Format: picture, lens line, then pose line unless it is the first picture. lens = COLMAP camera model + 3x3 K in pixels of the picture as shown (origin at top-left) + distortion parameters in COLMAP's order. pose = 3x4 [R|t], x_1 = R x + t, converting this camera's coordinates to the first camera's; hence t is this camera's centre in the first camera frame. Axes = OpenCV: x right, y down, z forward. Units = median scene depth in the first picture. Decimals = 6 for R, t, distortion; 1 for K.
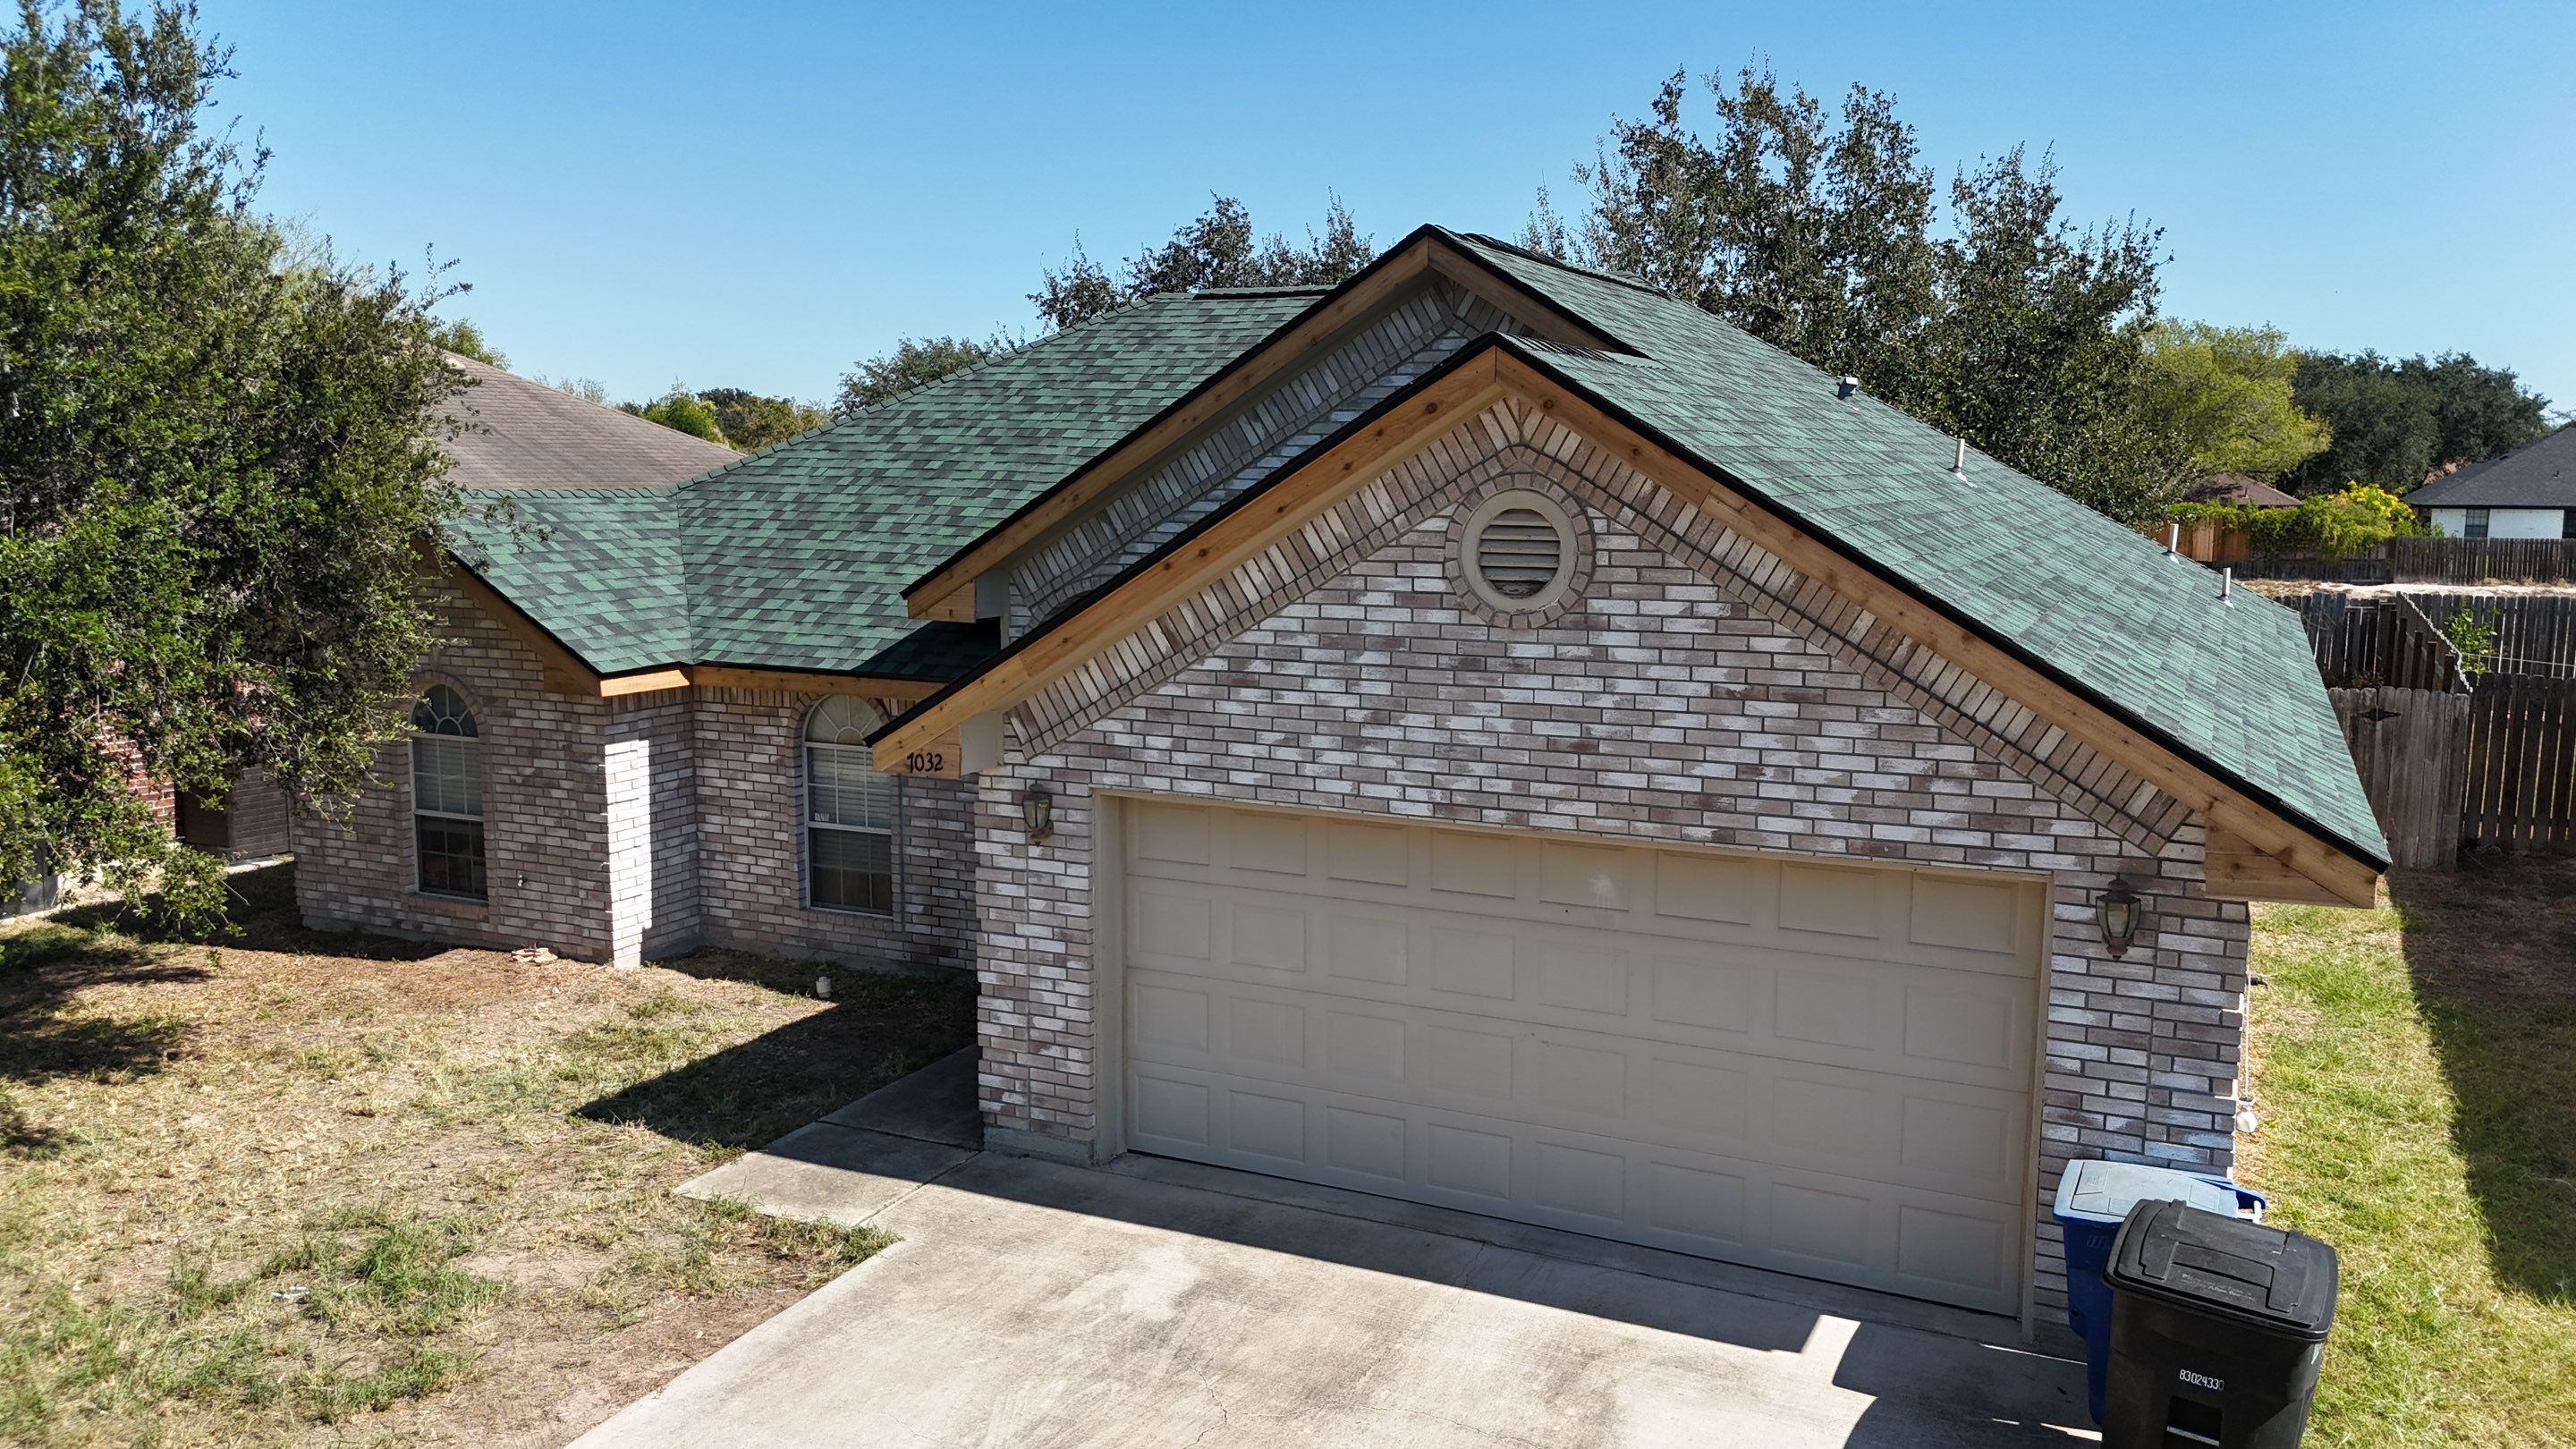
lens RADIAL K [[1896.9, 0, 1283.3], [0, 1896.9, 717.6], [0, 0, 1]] dist [0.118655, -0.189755]
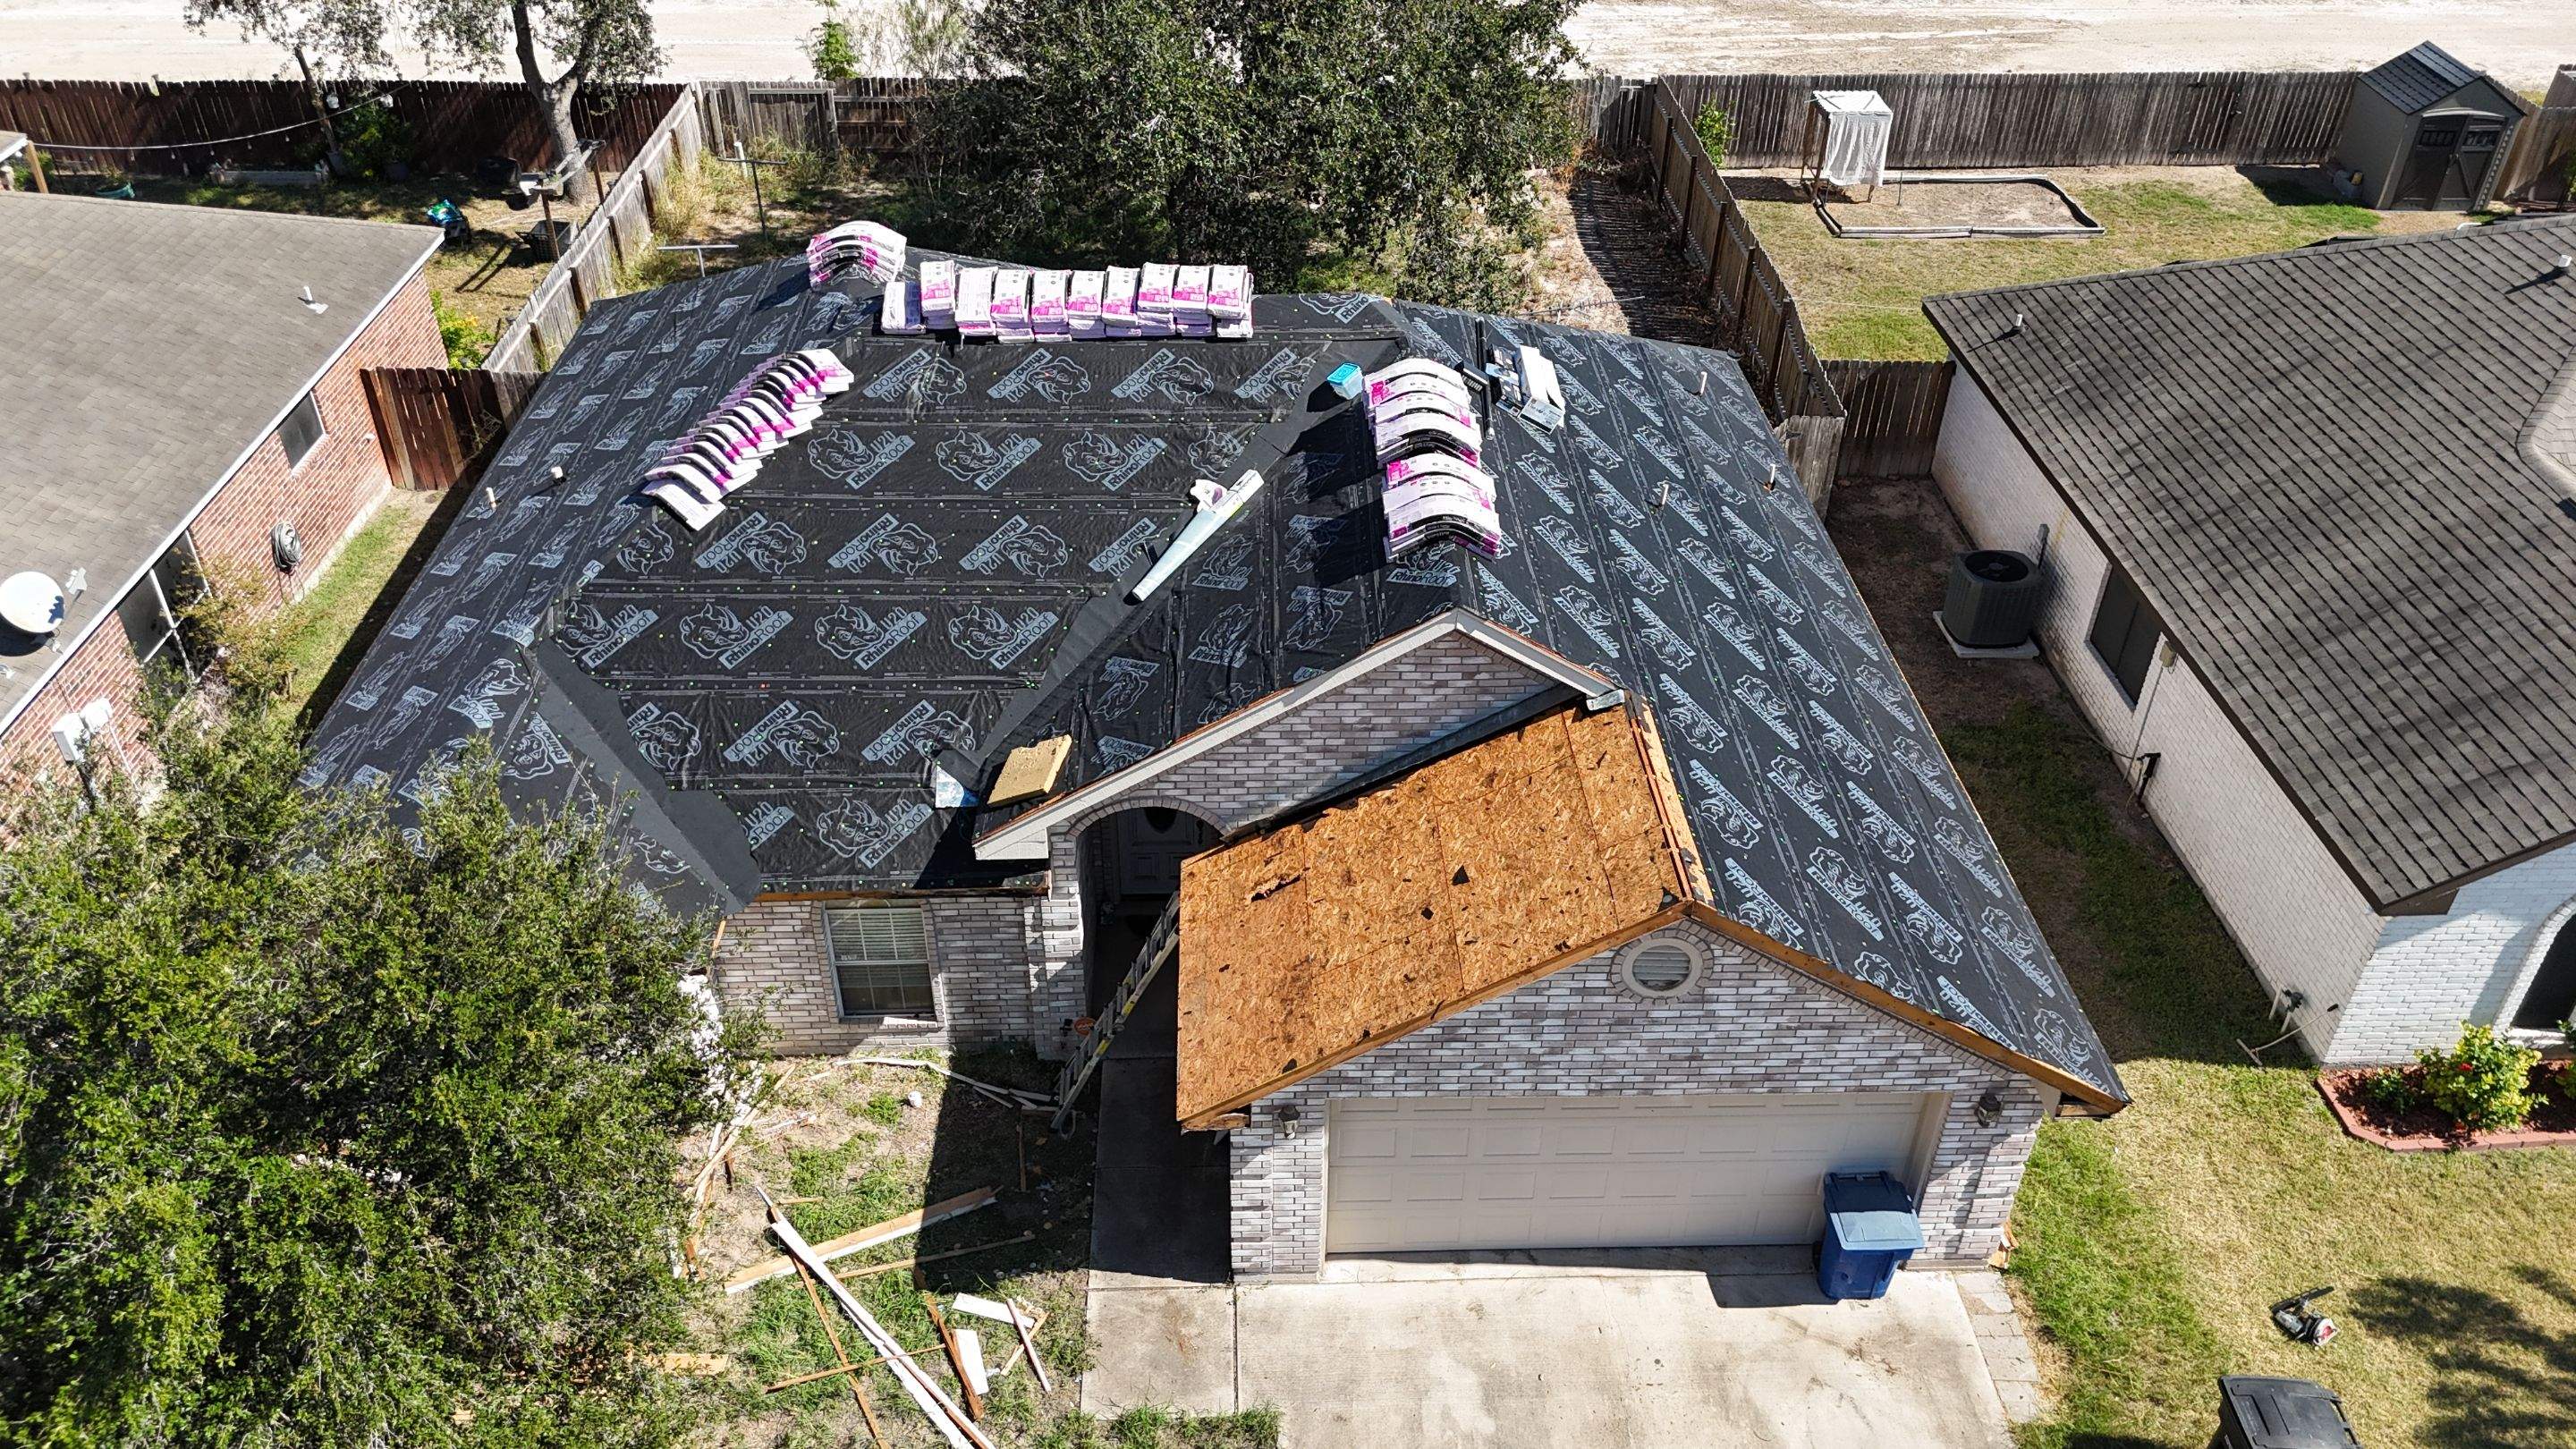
lens RADIAL K [[1894.1, 0, 1284.5], [0, 1894.1, 710.5], [0, 0, 1]] dist [0.140321, -0.317525]
pose [[0.881737, -0.267934, 0.388266, -0.624447], [0.057021, 0.877549, 0.476084, -0.927022], [-0.468282, -0.397642, 0.789046, 0.011462]]
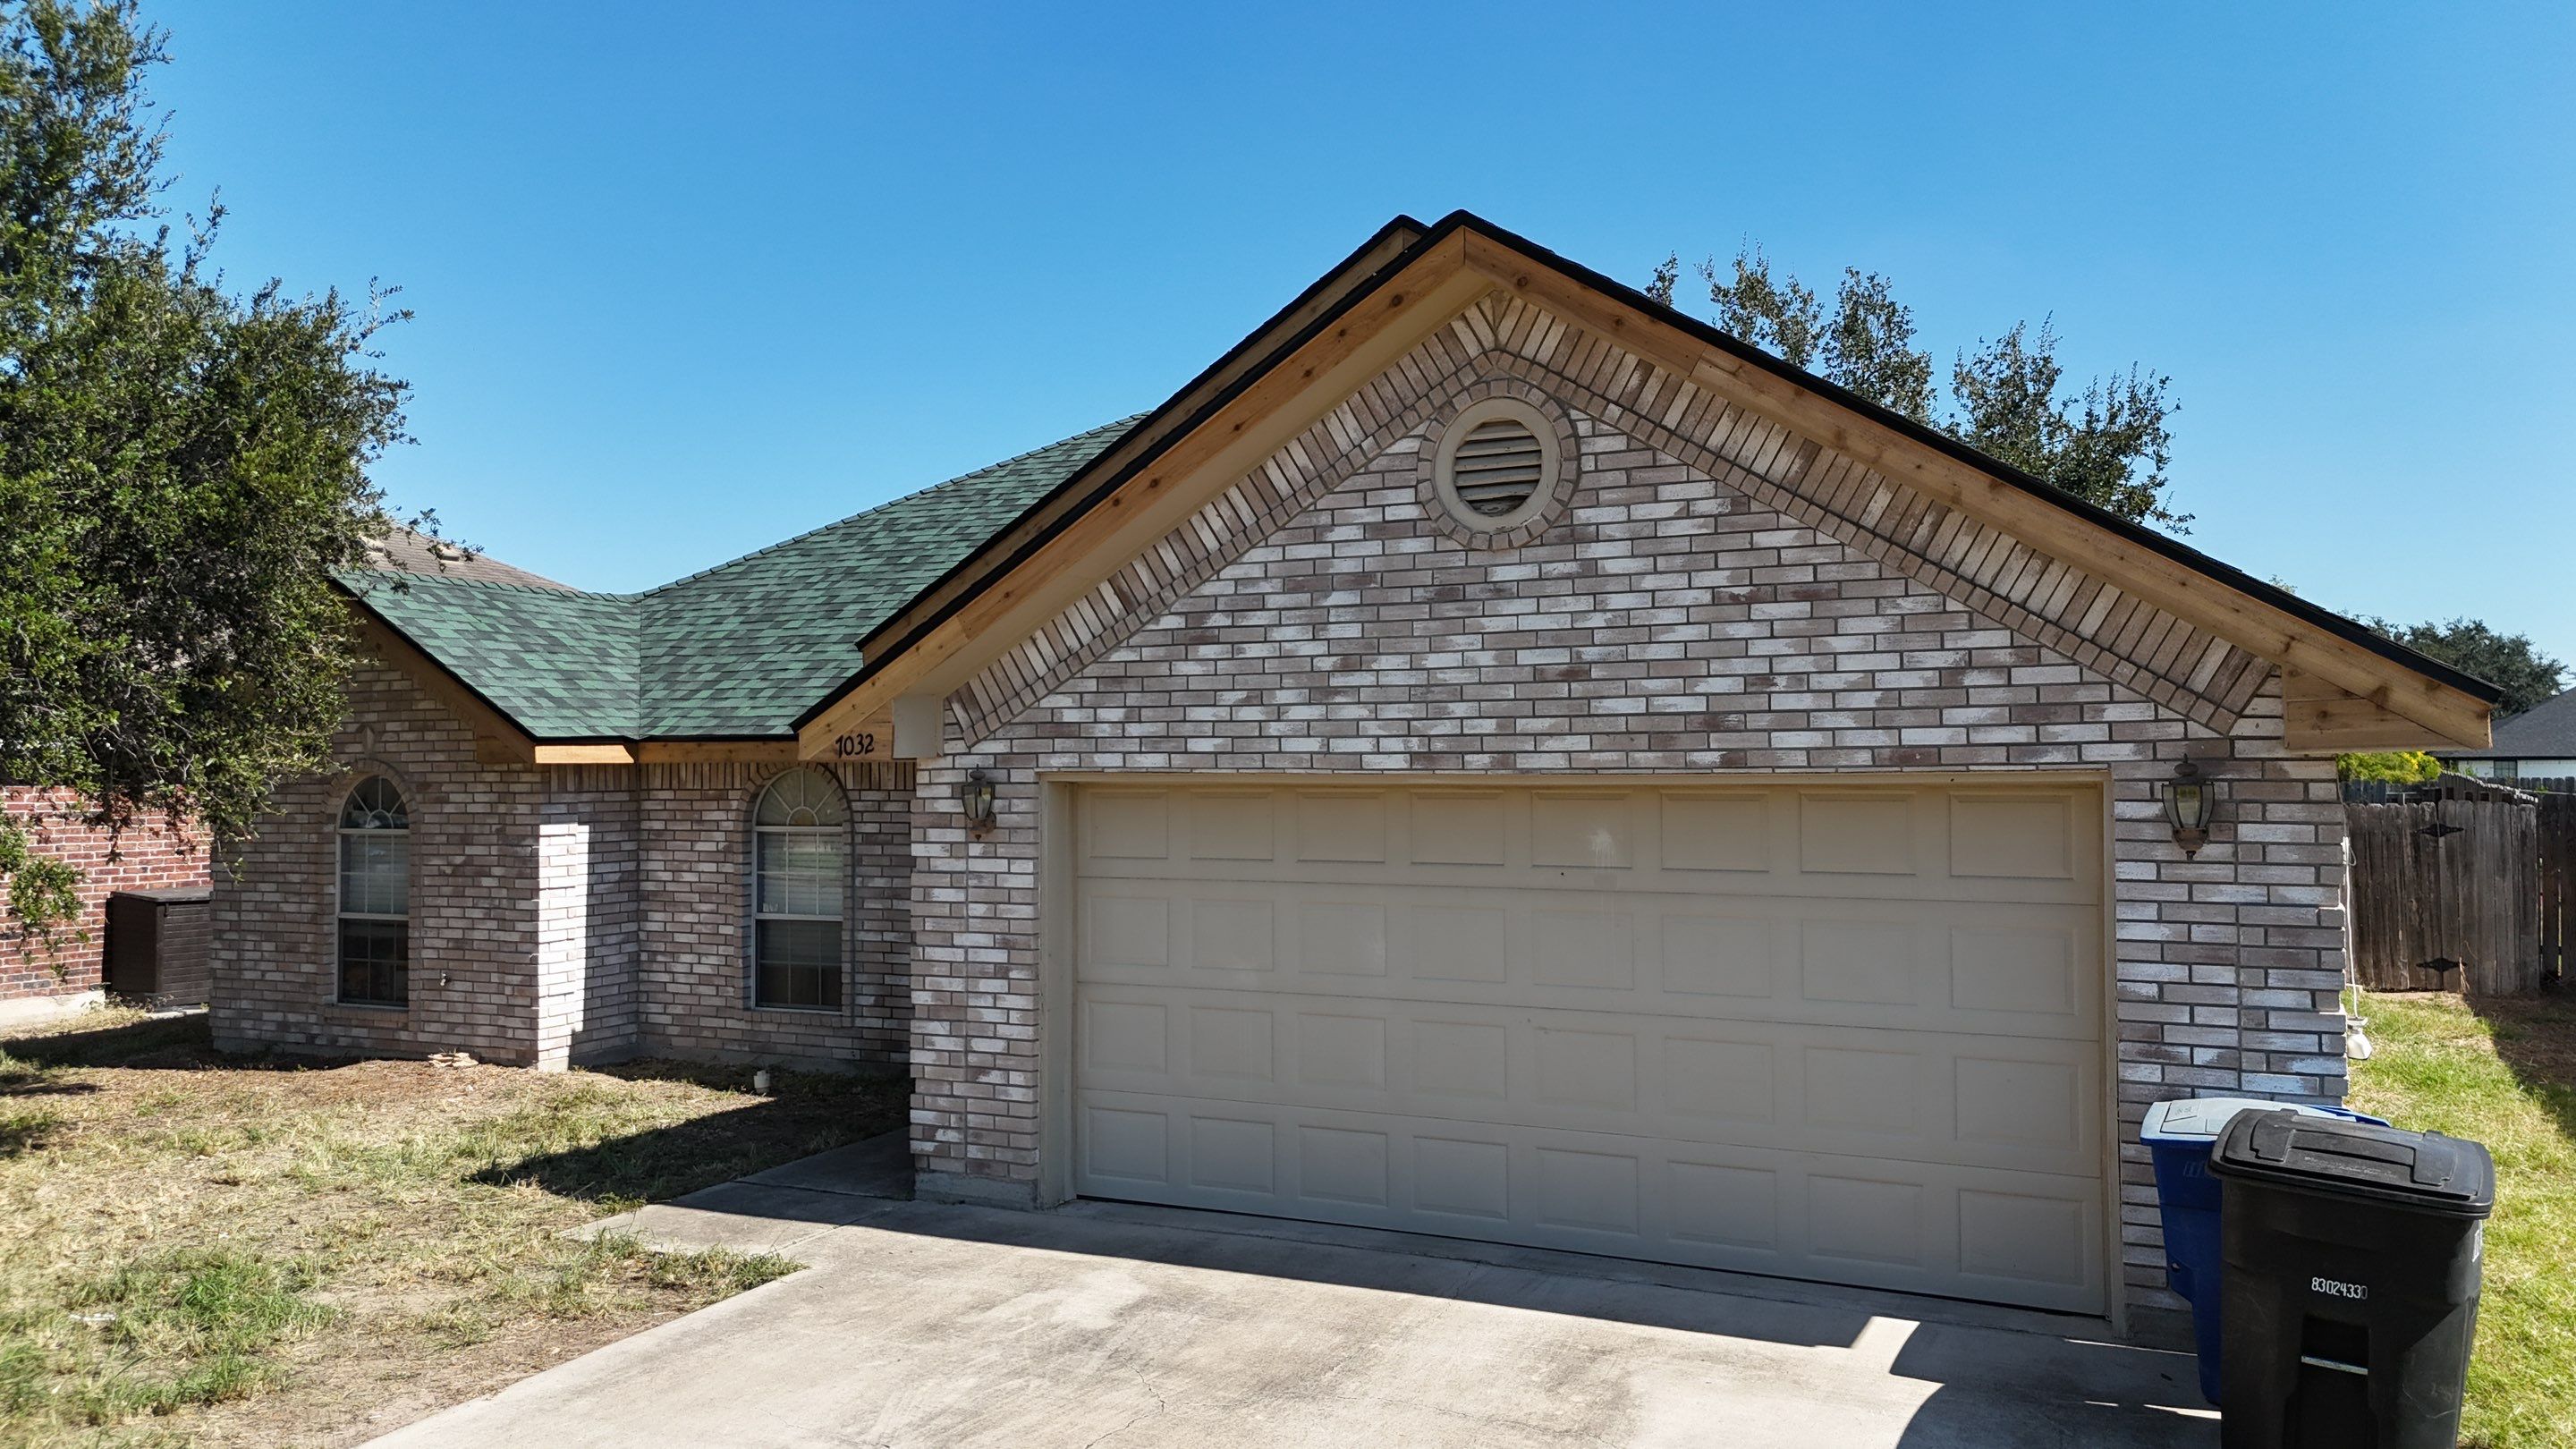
lens RADIAL K [[1894.6, 0, 1284.6], [0, 1894.6, 718.0], [0, 0, 1]] dist [0.105122, -0.142703]
pose [[0.999917, -0.008582, -0.009586, 0.026799], [0.006994, 0.987917, -0.154828, 0.158096], [0.010799, 0.154748, 0.987895, 0.104770]]
